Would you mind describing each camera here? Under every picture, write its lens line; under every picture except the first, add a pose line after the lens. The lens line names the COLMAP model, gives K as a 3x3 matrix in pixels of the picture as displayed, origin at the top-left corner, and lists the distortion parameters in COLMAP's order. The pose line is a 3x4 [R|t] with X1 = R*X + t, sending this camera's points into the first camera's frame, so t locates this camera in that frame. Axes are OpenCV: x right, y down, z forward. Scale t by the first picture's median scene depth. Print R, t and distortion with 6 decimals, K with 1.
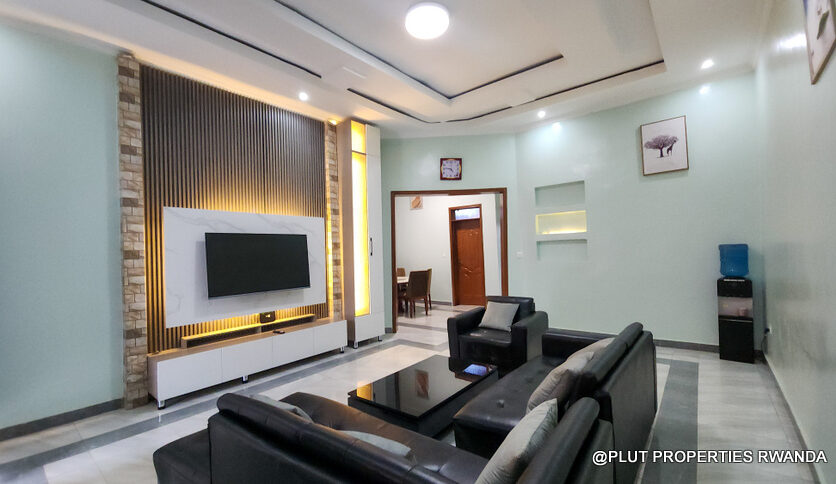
lens RADIAL K [[353.4, 0, 416.9], [0, 353.4, 246.4], [0, 0, 1]] dist [0.004188, -0.002809]
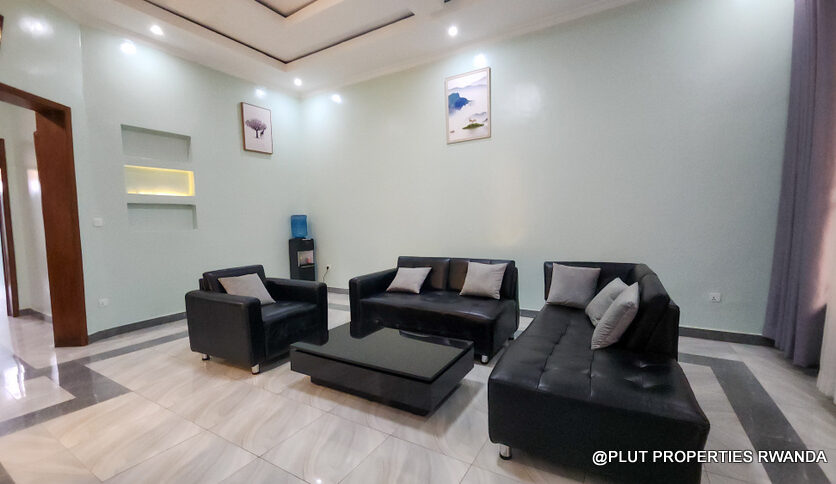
lens RADIAL K [[353.4, 0, 417.7], [0, 353.4, 246.5], [0, 0, 1]] dist [0.004188, -0.002809]
pose [[-0.155486, -0.038208, 0.987099, -0.528442], [0.011448, 0.999115, 0.040477, 0.059976], [-0.987772, 0.017593, -0.154911, 0.645267]]
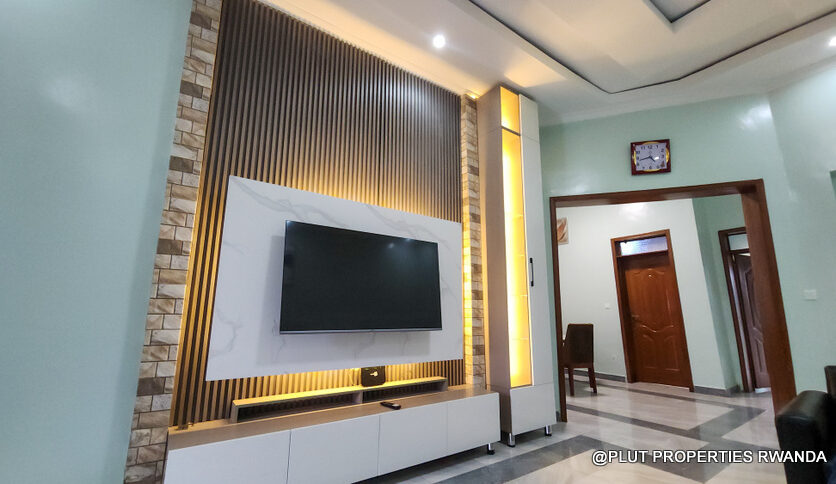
lens RADIAL K [[353.4, 0, 417.1], [0, 353.4, 246.7], [0, 0, 1]] dist [0.004188, -0.002809]
pose [[0.961925, -0.017464, -0.272754, -0.169653], [-0.031661, 0.984118, -0.174669, 0.080367], [0.271472, 0.176654, 0.946095, 0.384295]]
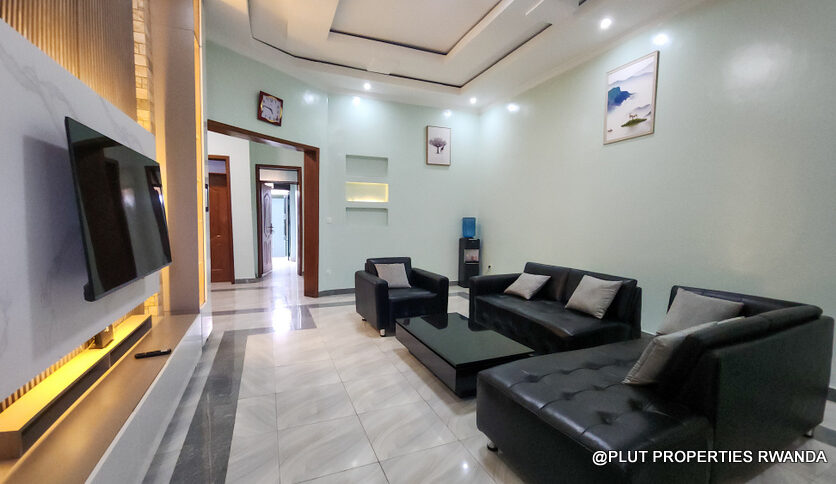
lens RADIAL K [[353.4, 0, 414.4], [0, 353.4, 246.5], [0, 0, 1]] dist [0.004188, -0.002809]
pose [[0.461372, -0.028507, 0.886748, -0.583986], [-0.039724, 0.997818, 0.052746, 0.044698], [-0.886317, -0.059561, 0.459233, 0.403520]]
